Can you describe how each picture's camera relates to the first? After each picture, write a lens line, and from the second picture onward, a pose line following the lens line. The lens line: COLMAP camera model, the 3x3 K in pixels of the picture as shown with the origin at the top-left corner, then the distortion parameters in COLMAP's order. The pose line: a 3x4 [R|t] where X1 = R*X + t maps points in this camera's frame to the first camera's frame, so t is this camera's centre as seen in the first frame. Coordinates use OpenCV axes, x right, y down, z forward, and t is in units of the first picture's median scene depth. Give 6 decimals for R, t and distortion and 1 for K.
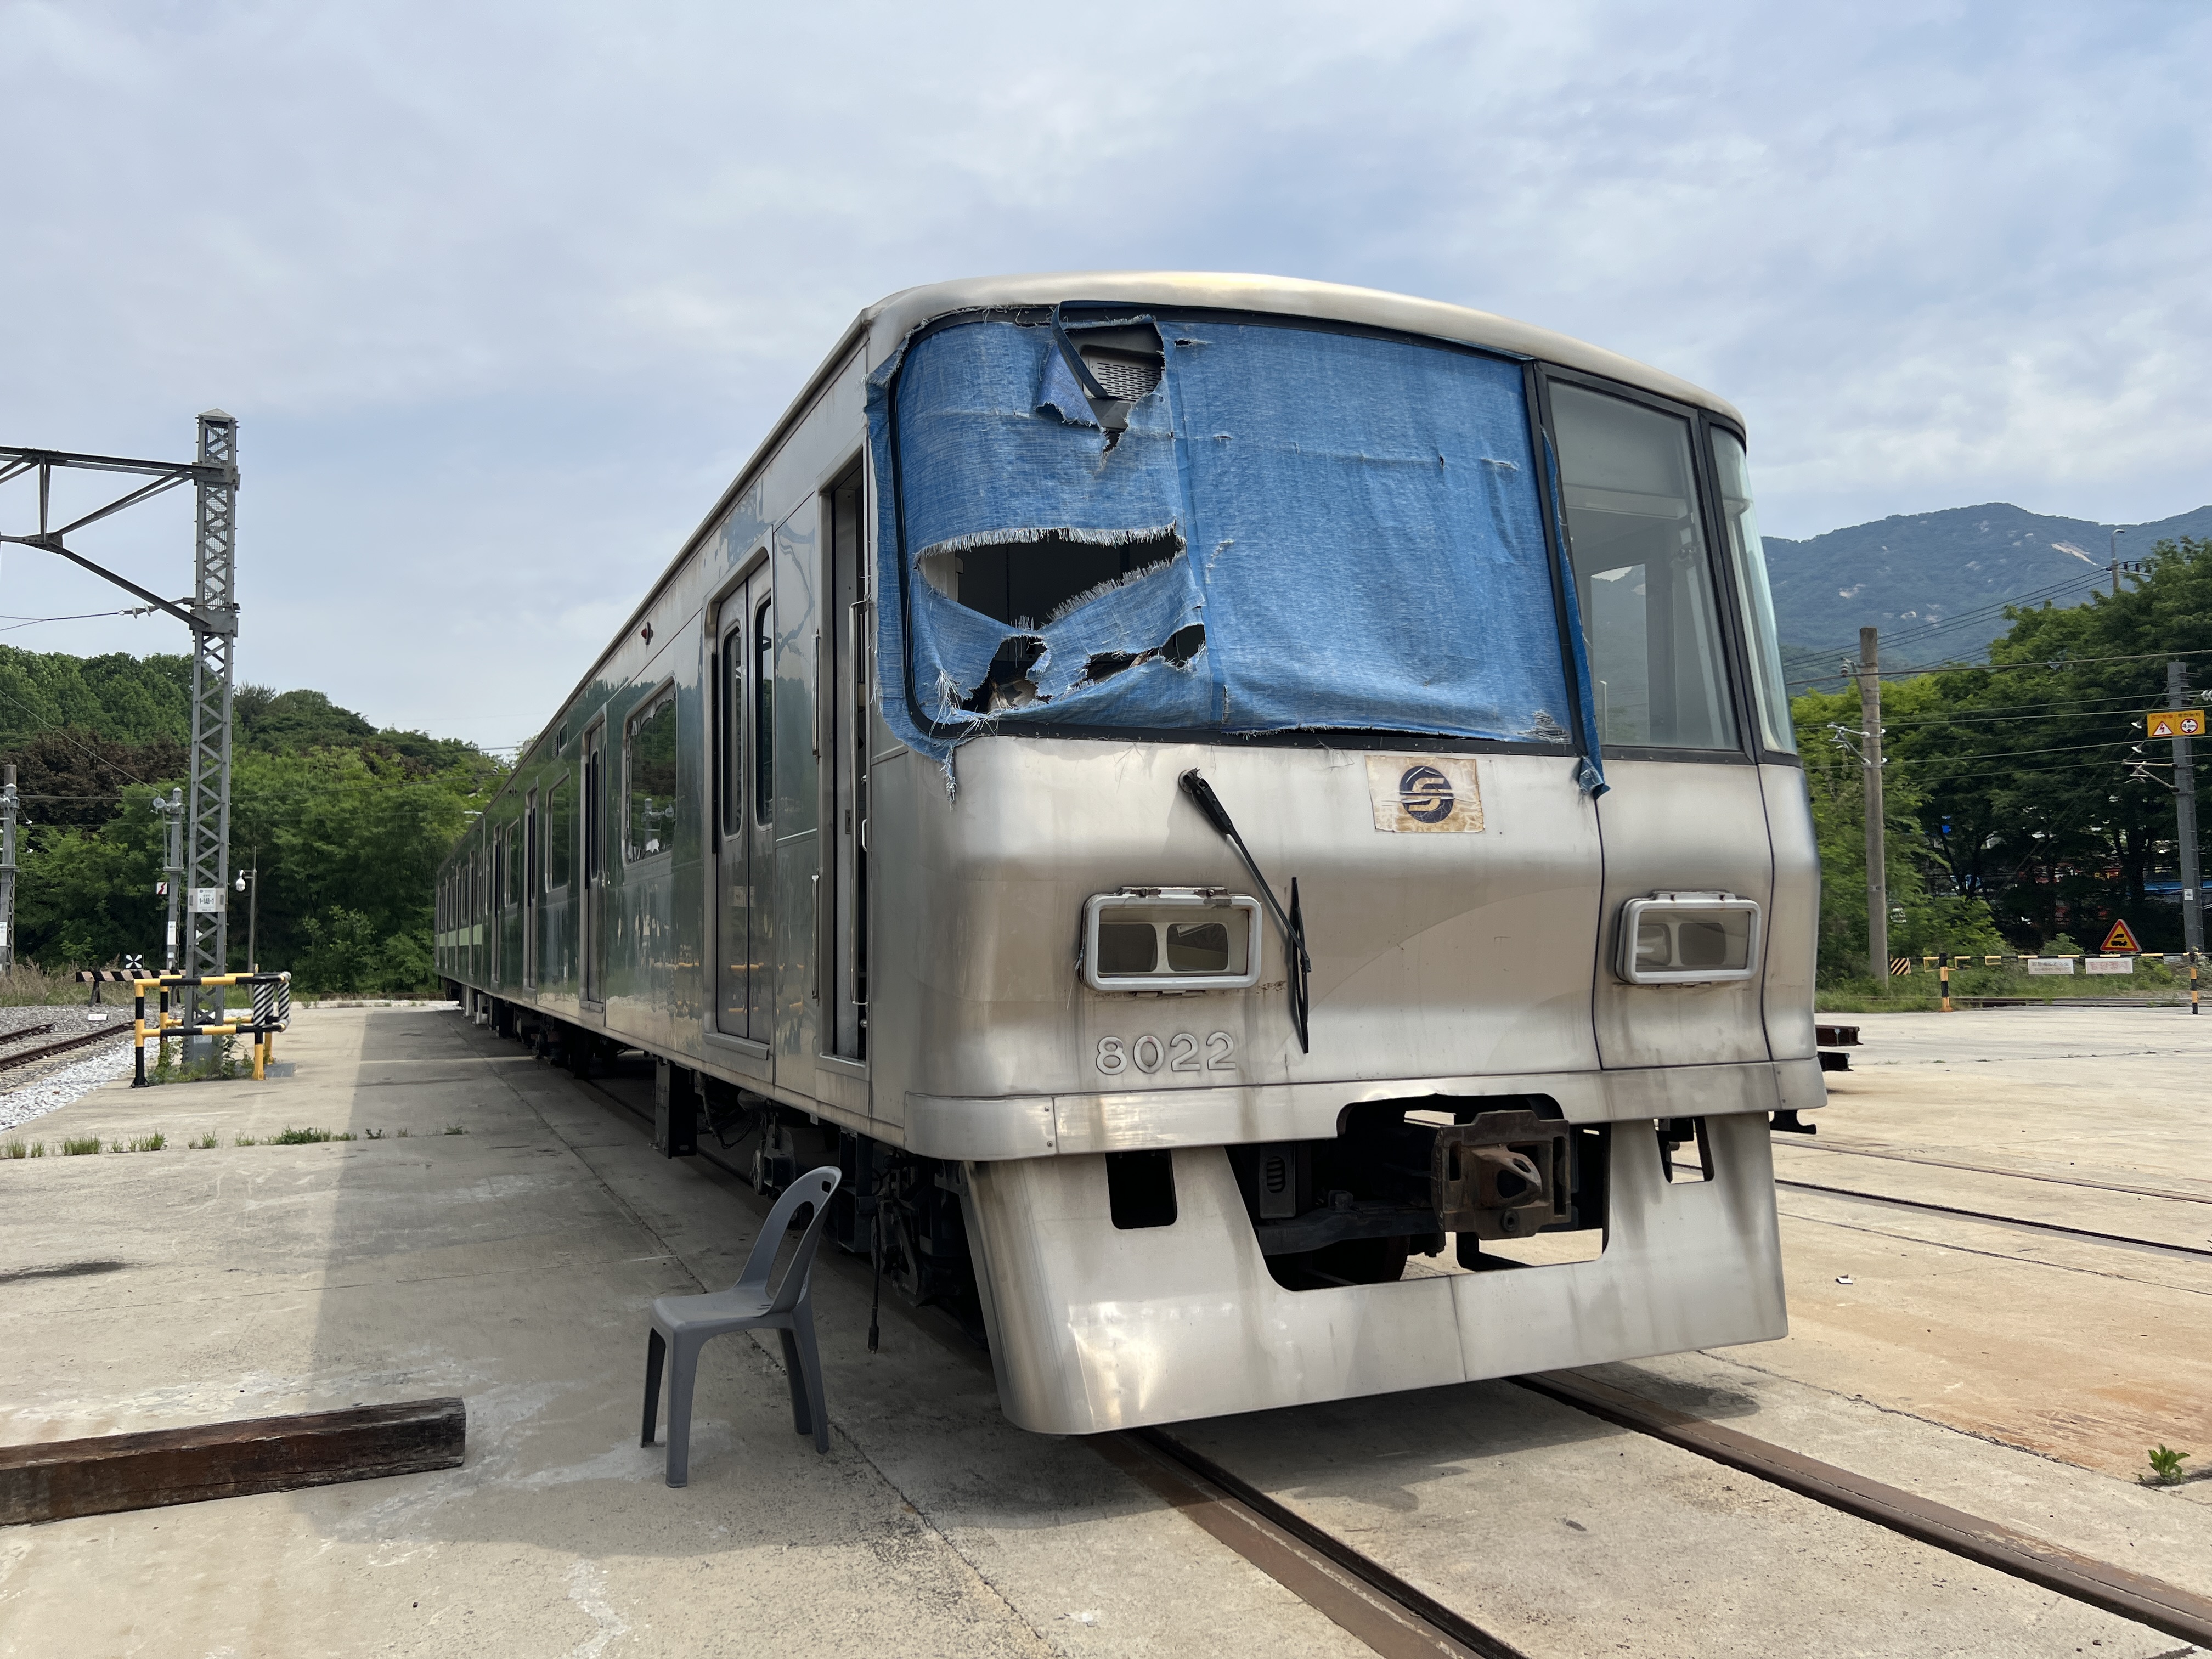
lens RADIAL K [[1720.3, 0, 1106.7], [0, 1720.3, 823.2], [0, 0, 1]] dist [0.131612, -0.142323]
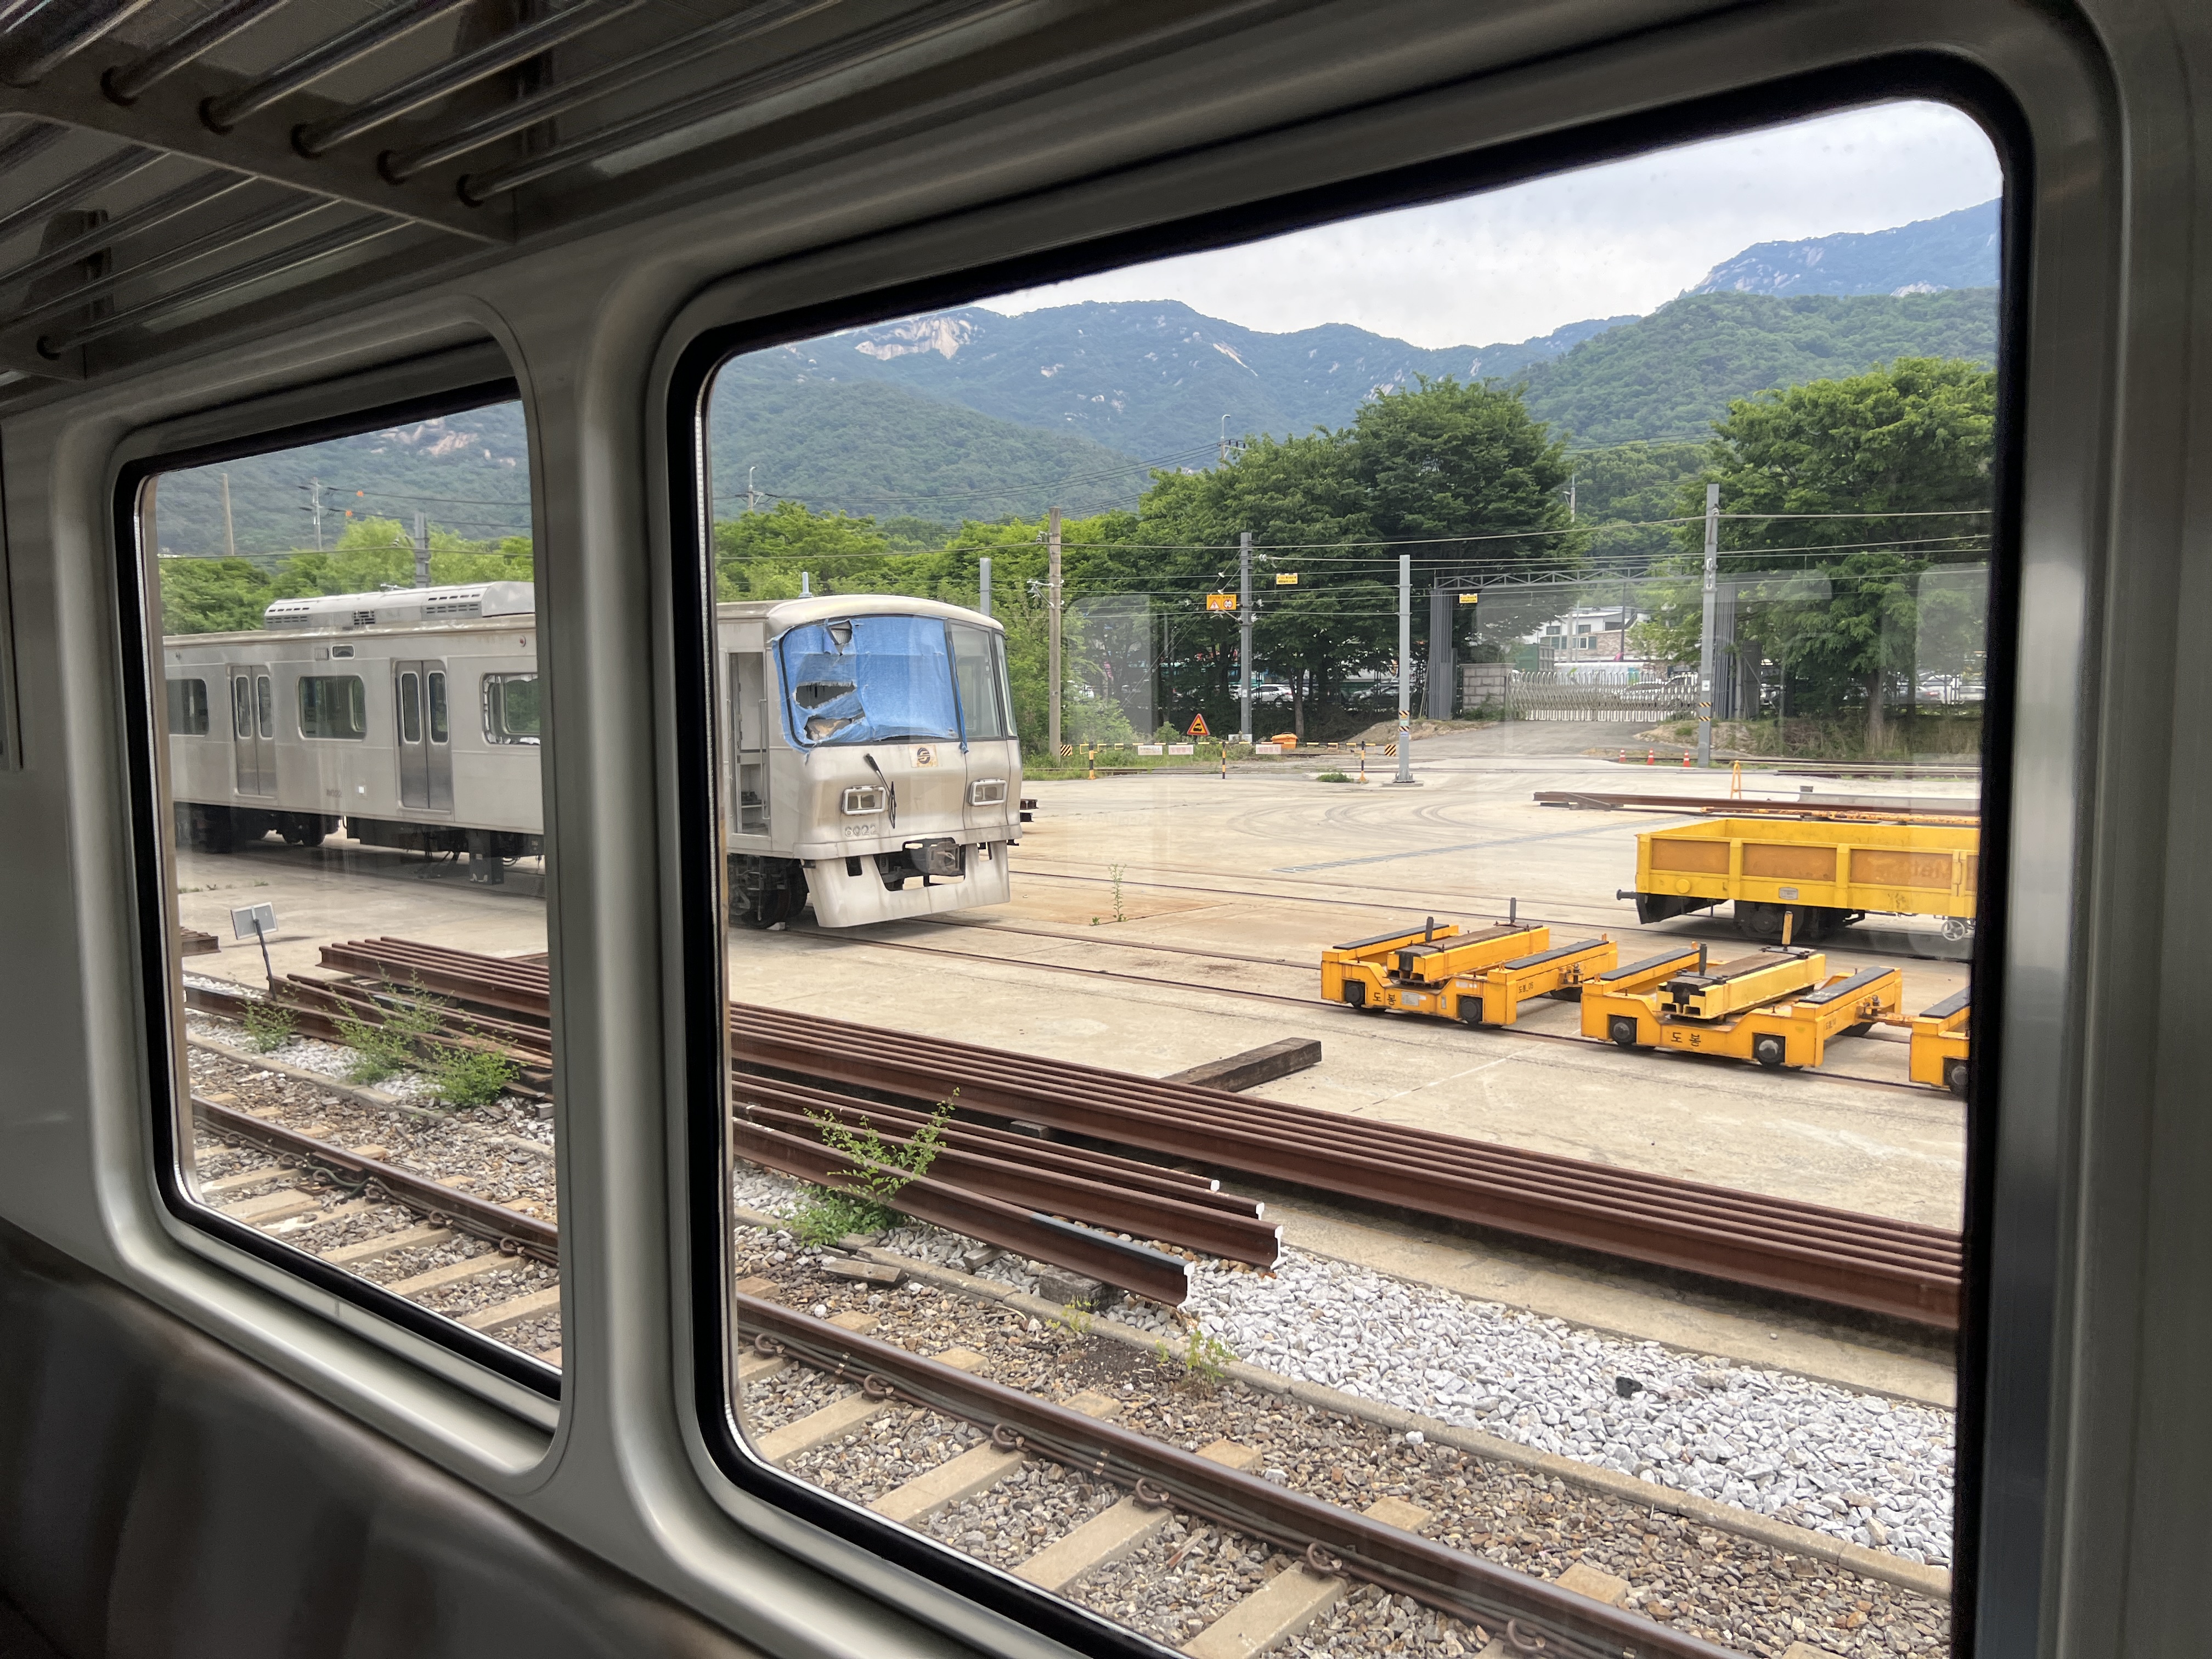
lens RADIAL K [[1658.4, 0, 1108.1], [0, 1658.4, 840.7], [0, 0, 1]] dist [0.085061, -0.094007]
pose [[0.904375, -0.031759, 0.425556, -0.874734], [-0.032320, 0.989265, 0.142513, -0.321937], [-0.425514, -0.142640, 0.893640, -2.108139]]
